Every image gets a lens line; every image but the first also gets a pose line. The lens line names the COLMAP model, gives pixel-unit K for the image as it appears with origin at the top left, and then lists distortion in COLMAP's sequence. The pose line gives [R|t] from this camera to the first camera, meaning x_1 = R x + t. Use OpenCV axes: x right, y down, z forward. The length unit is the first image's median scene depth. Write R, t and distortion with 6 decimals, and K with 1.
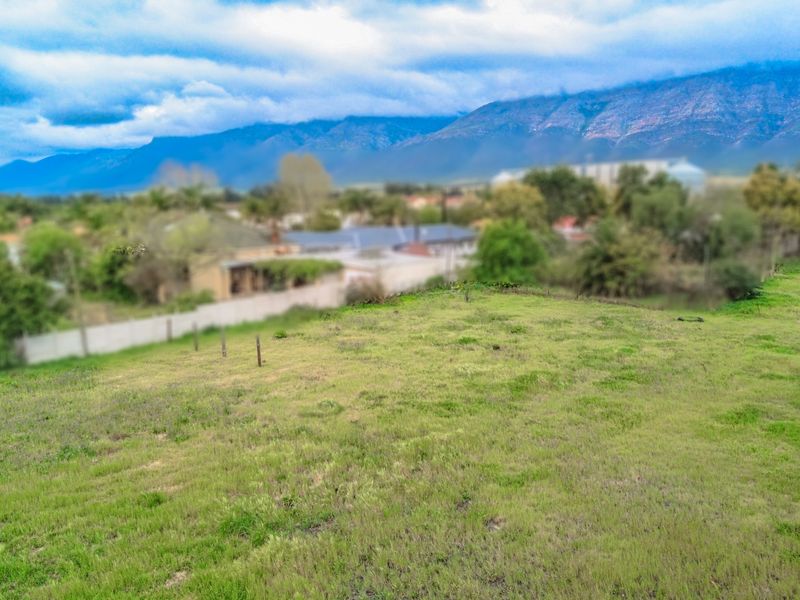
lens RADIAL K [[638.9, 0, 398.2], [0, 638.9, 295.2], [0, 0, 1]] dist [0.084655, -0.256168]
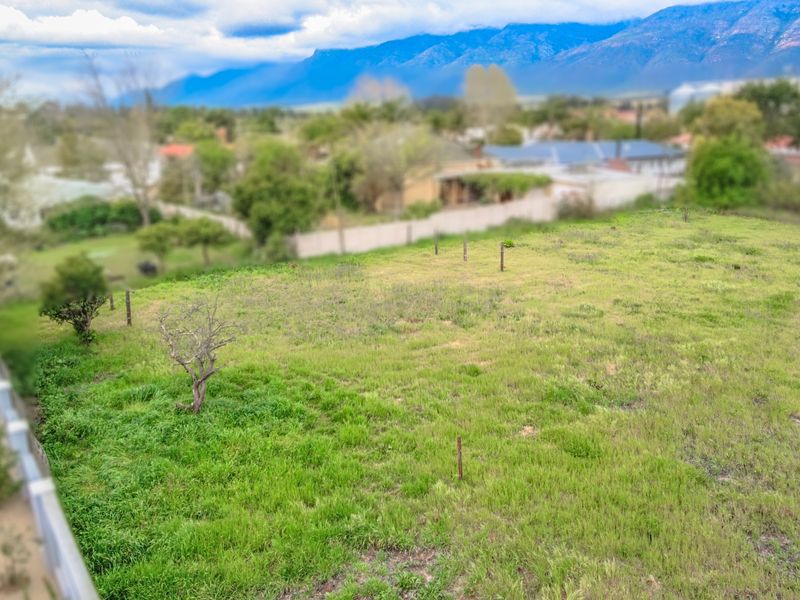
lens RADIAL K [[638.9, 0, 398.2], [0, 638.9, 295.2], [0, 0, 1]] dist [0.084655, -0.256168]
pose [[0.972850, 0.067521, -0.221367, -0.116782], [-0.038935, 0.990612, 0.131043, 0.013136], [0.228137, -0.118866, 0.966346, -0.072148]]
